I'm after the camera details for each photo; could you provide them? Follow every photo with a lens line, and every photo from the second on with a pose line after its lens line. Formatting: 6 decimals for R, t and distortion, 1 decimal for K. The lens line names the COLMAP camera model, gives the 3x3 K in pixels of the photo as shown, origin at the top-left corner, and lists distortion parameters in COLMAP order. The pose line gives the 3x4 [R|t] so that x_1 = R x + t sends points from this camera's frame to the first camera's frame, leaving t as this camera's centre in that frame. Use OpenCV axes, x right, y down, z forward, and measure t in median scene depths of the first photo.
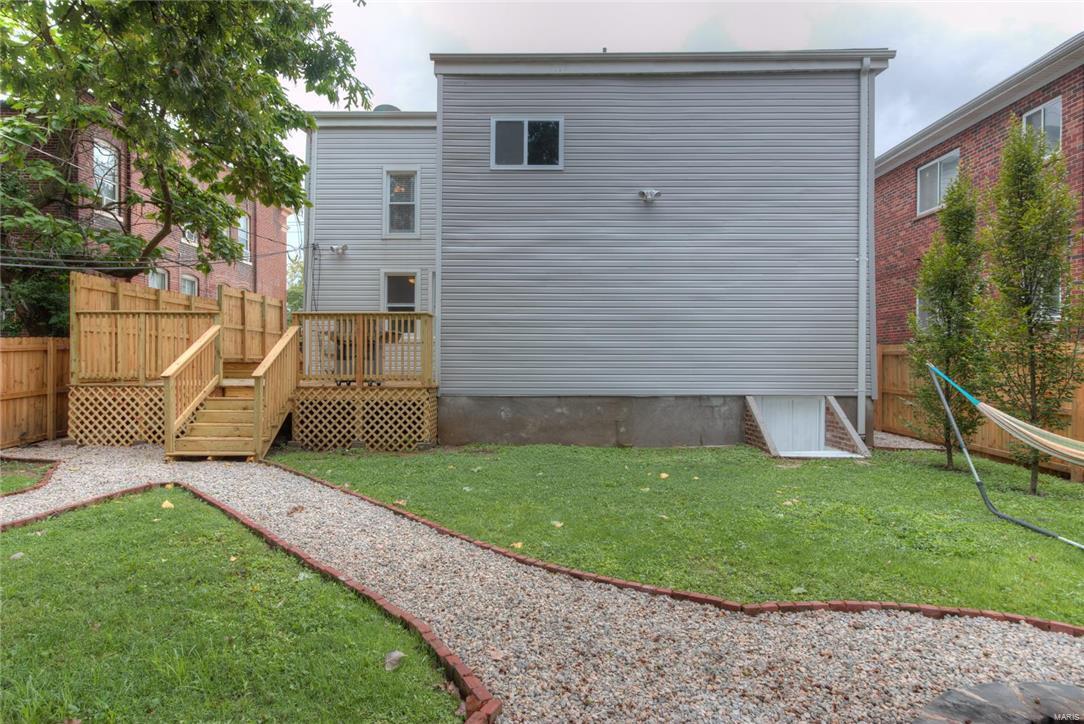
lens RADIAL K [[657.3, 0, 534.8], [0, 657.3, 364.9], [0, 0, 1]] dist [-0.002542, 0.003976]
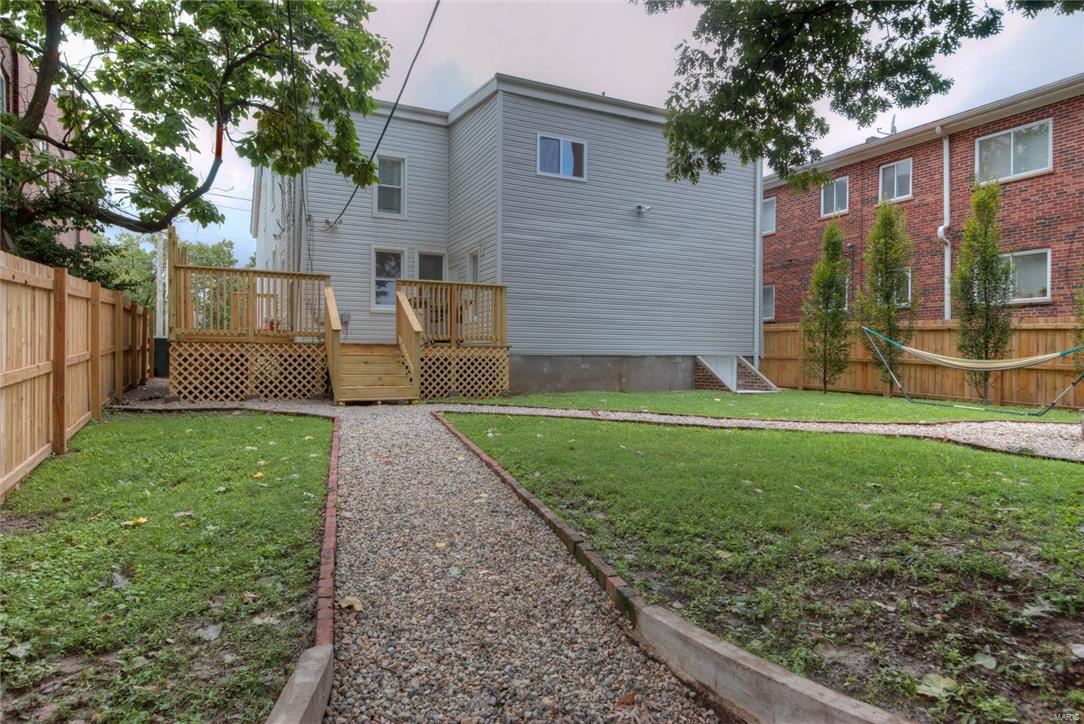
lens RADIAL K [[657.3, 0, 539.2], [0, 657.3, 361.2], [0, 0, 1]] dist [-0.002542, 0.003976]
pose [[0.886394, 0.000546, 0.462932, -0.666994], [-0.002255, 0.999993, 0.003139, 0.056809], [-0.462926, -0.003826, 0.886388, -0.117151]]
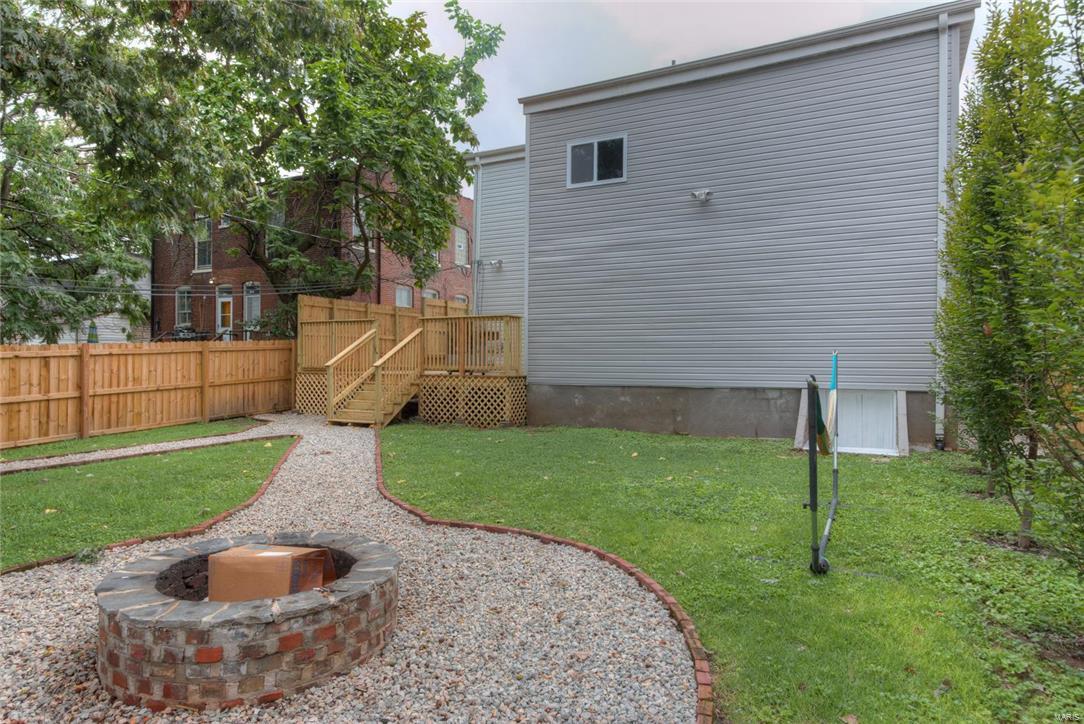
lens RADIAL K [[657.3, 0, 531.6], [0, 657.3, 365.1], [0, 0, 1]] dist [-0.002542, 0.003976]
pose [[0.886946, 0.002526, -0.461866, 0.427081], [-0.002705, 0.999996, 0.000275, 0.012930], [0.461865, 0.001005, 0.886950, -0.054659]]
